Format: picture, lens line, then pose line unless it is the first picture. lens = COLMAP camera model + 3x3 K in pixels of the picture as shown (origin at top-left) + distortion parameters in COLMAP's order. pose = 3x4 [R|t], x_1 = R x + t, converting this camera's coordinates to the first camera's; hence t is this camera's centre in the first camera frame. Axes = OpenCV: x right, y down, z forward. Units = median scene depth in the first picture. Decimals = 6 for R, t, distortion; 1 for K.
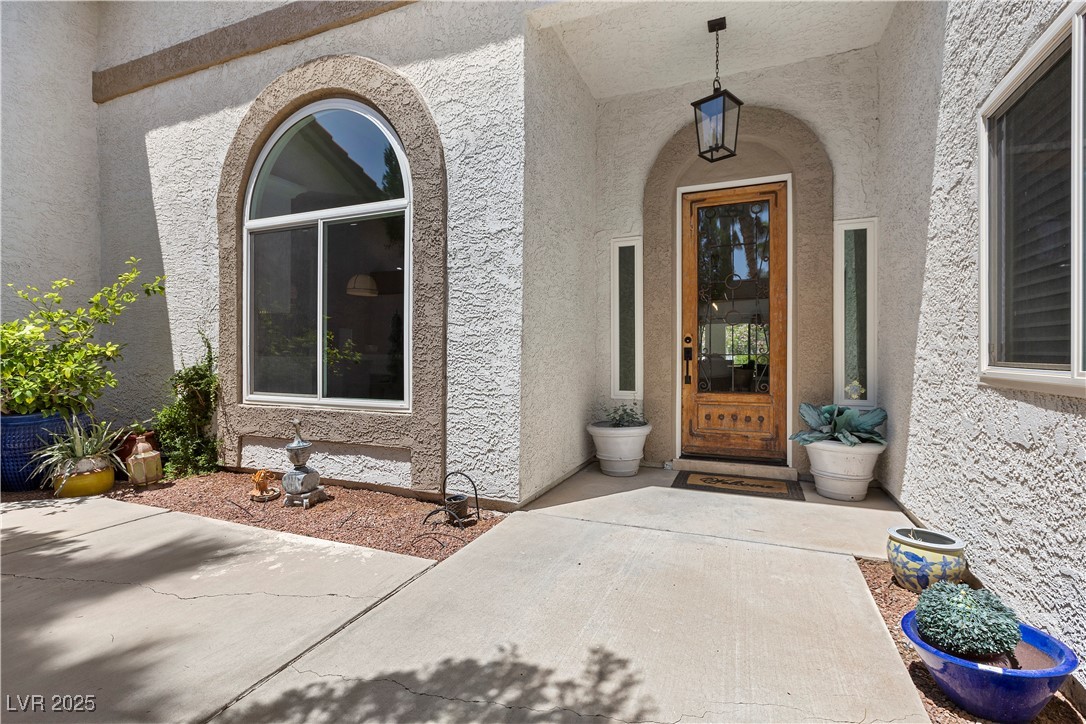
lens RADIAL K [[515.8, 0, 543.0], [0, 515.8, 362.0], [0, 0, 1]] dist [-0.000306, -0.000223]
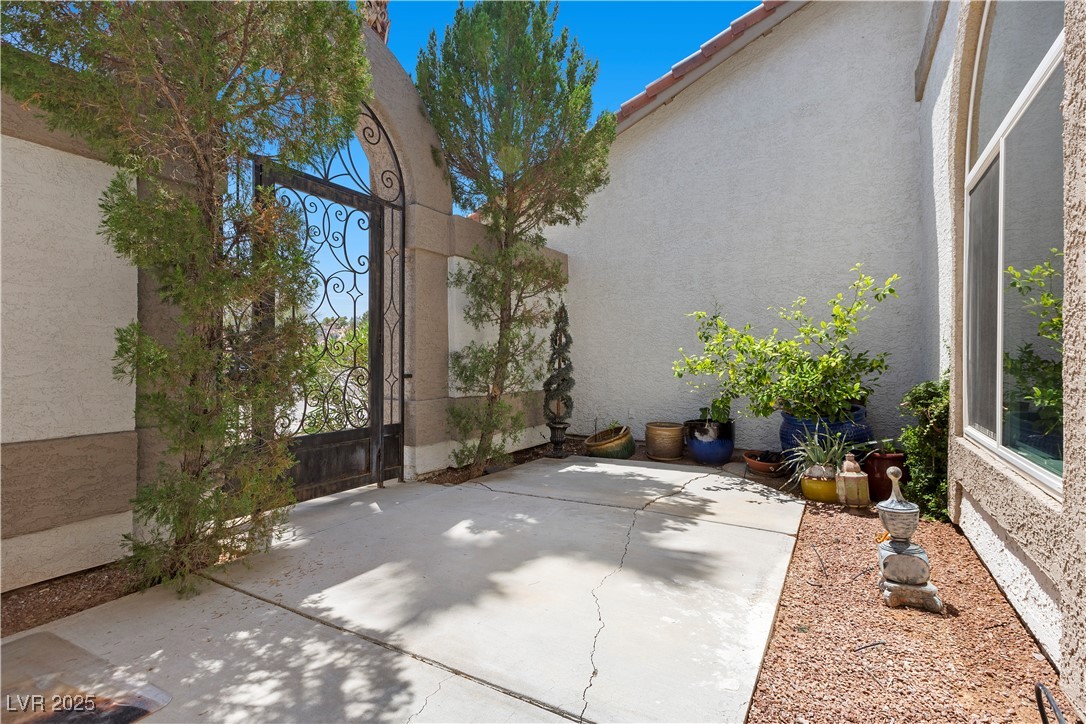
lens RADIAL K [[504.0, 0, 543.0], [0, 504.0, 362.0], [0, 0, 1]] dist [0.026620, 0.000117]
pose [[-0.140377, -0.000790, -0.990098, 0.311543], [-0.013381, 0.999910, 0.001099, -0.023693], [0.990008, 0.013403, -0.140375, 0.833658]]
